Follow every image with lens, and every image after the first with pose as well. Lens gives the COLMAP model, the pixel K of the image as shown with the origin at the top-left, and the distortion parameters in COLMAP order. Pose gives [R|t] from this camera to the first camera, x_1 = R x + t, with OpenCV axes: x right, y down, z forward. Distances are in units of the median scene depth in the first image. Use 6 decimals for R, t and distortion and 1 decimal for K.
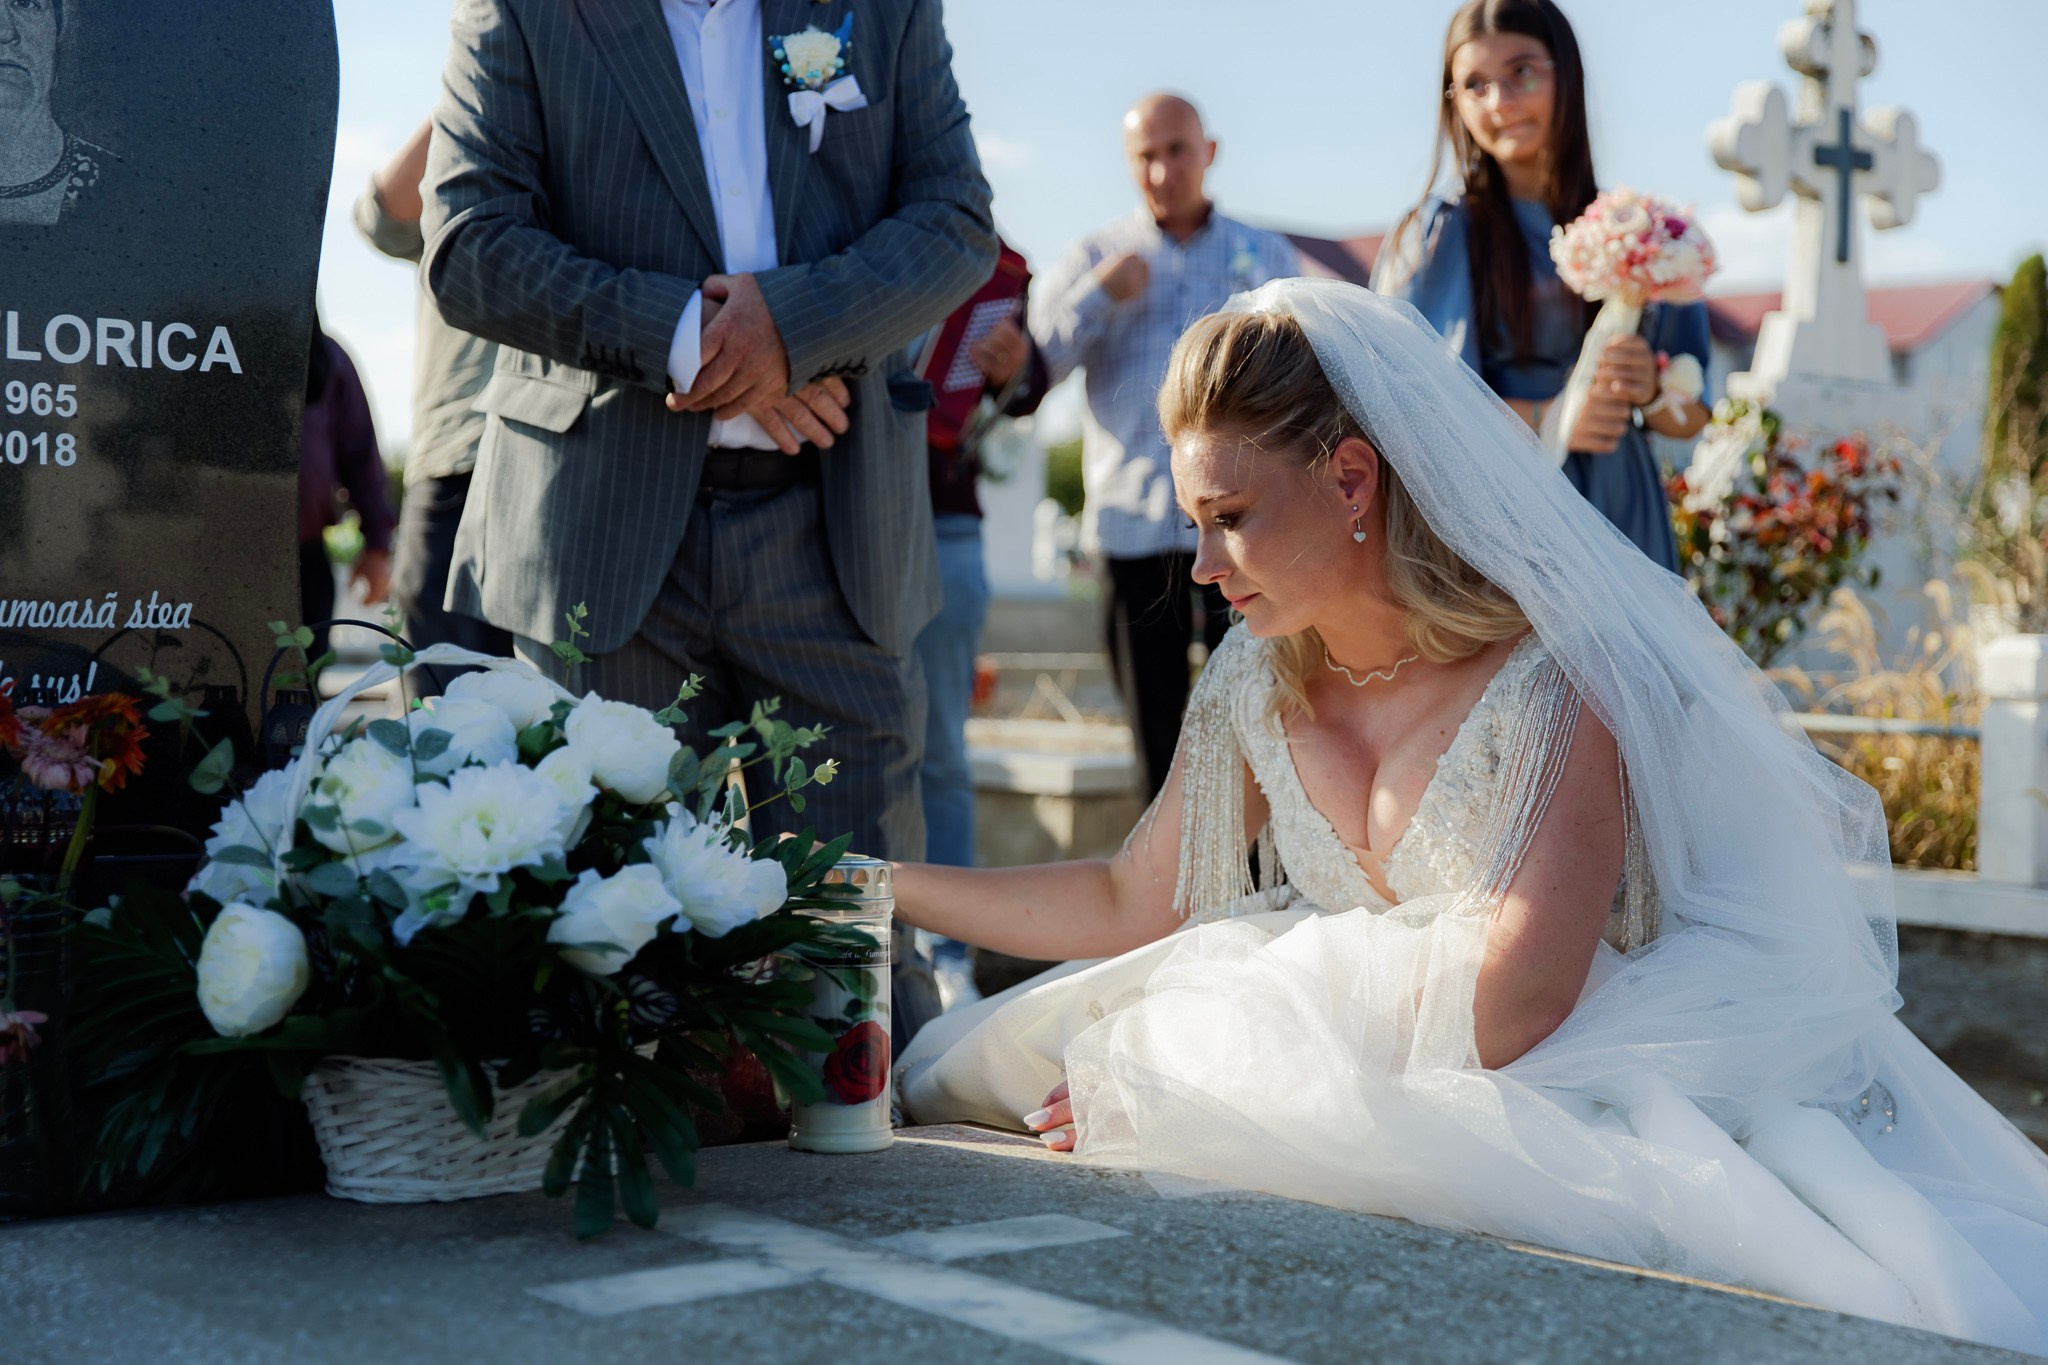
lens RADIAL K [[3018.2, 0, 1012.0], [0, 3018.2, 686.8], [0, 0, 1]] dist [0.014018, 0.000000]
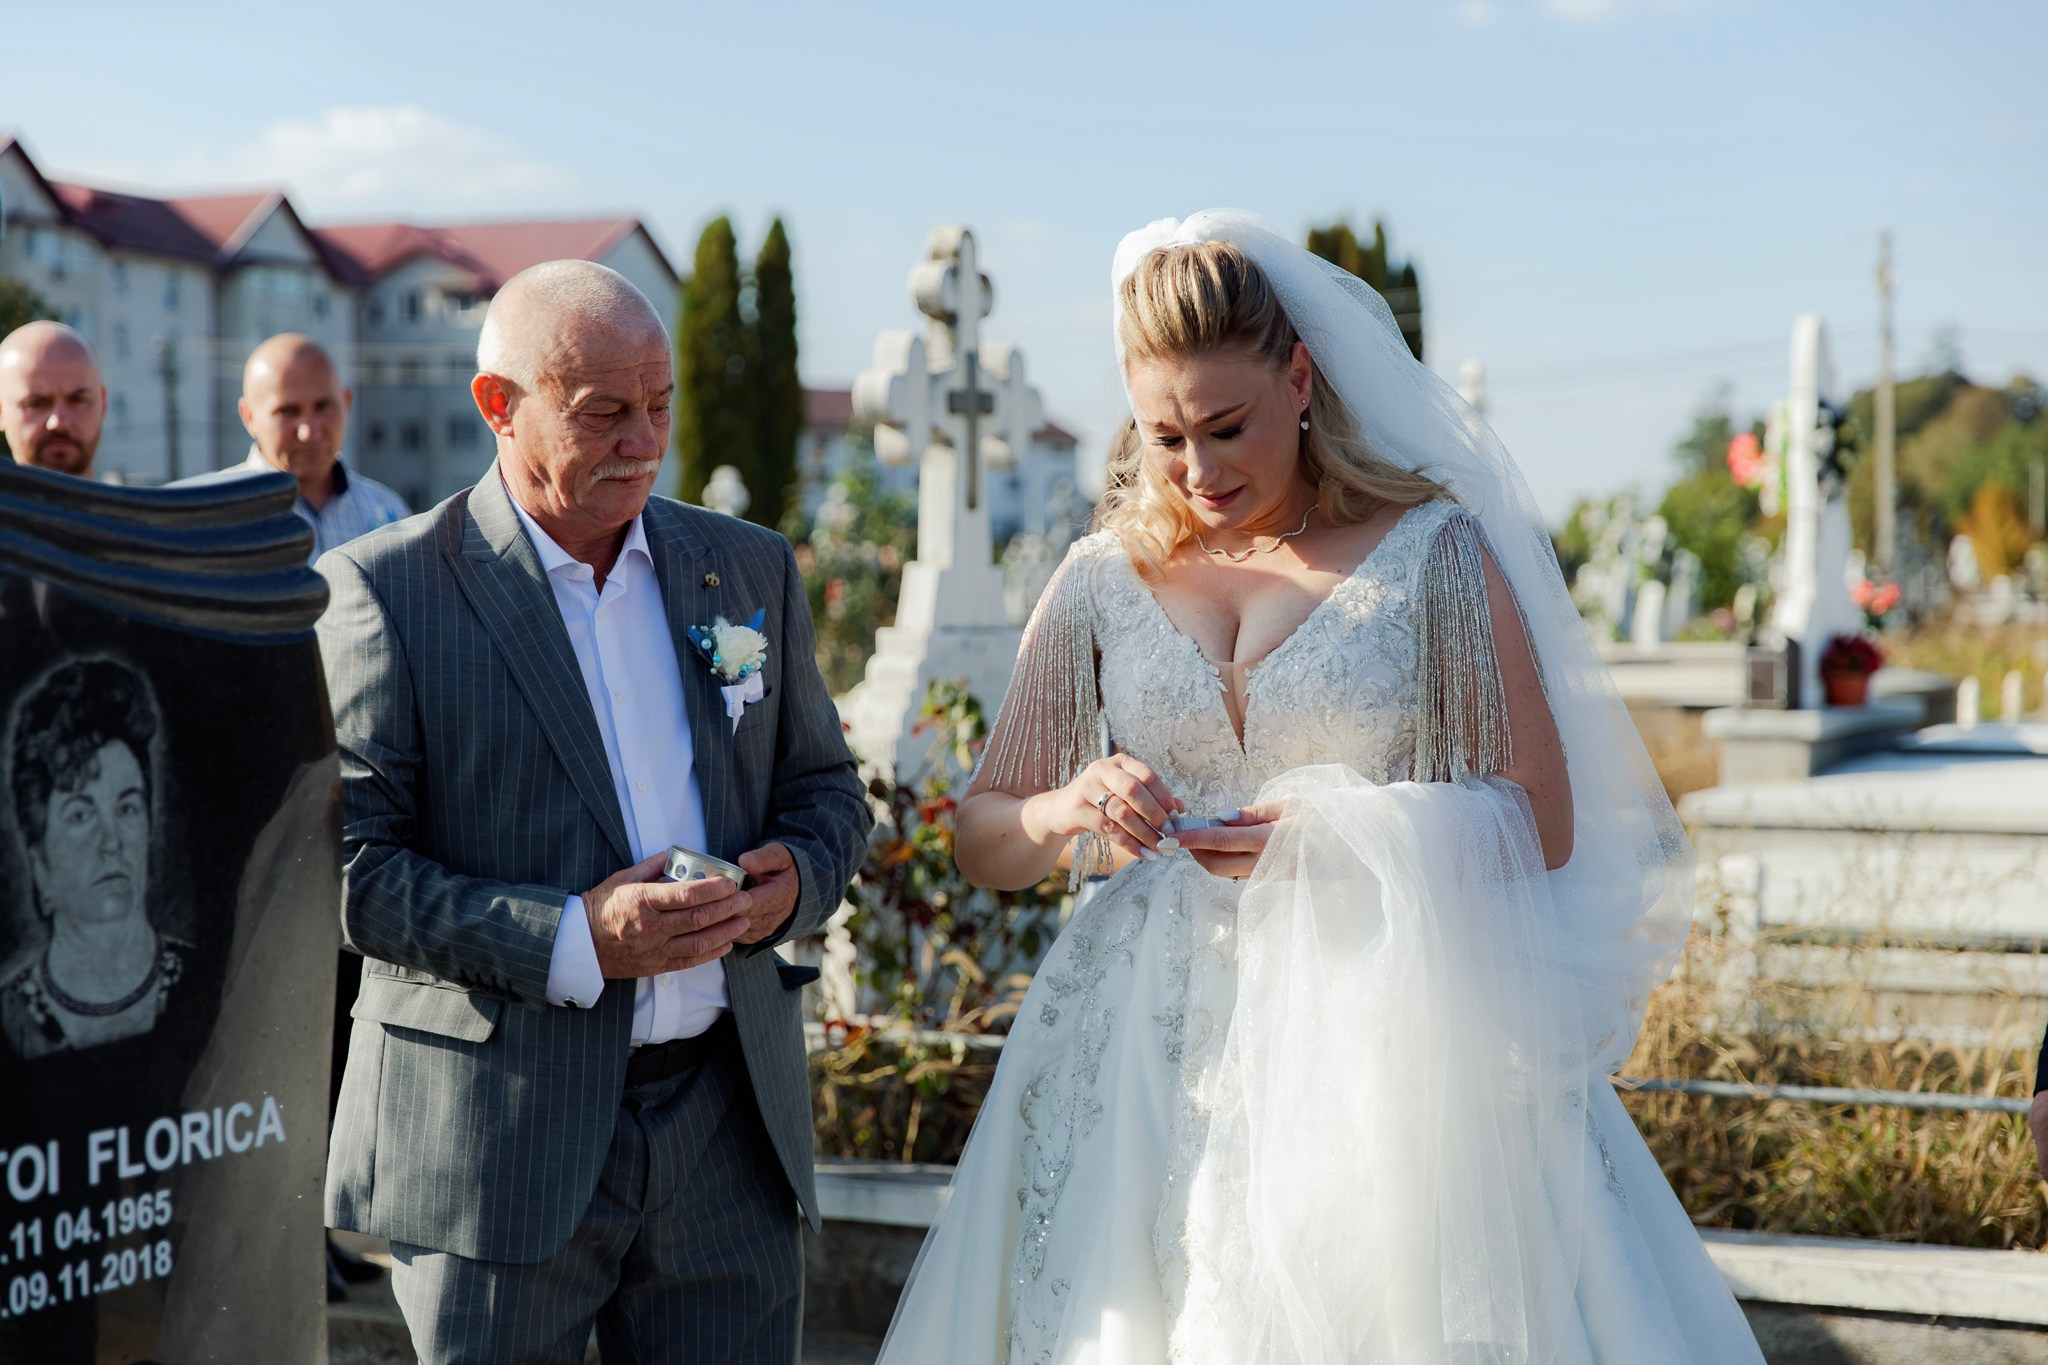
lens RADIAL K [[3561.7, 0, 1019.1], [0, 3561.7, 681.5], [0, 0, 1]] dist [-0.000802, 0.000000]
pose [[0.900513, -0.033264, 0.433555, -0.546088], [0.025046, 0.999382, 0.024654, -0.279907], [-0.434108, -0.011343, 0.900790, -0.141931]]
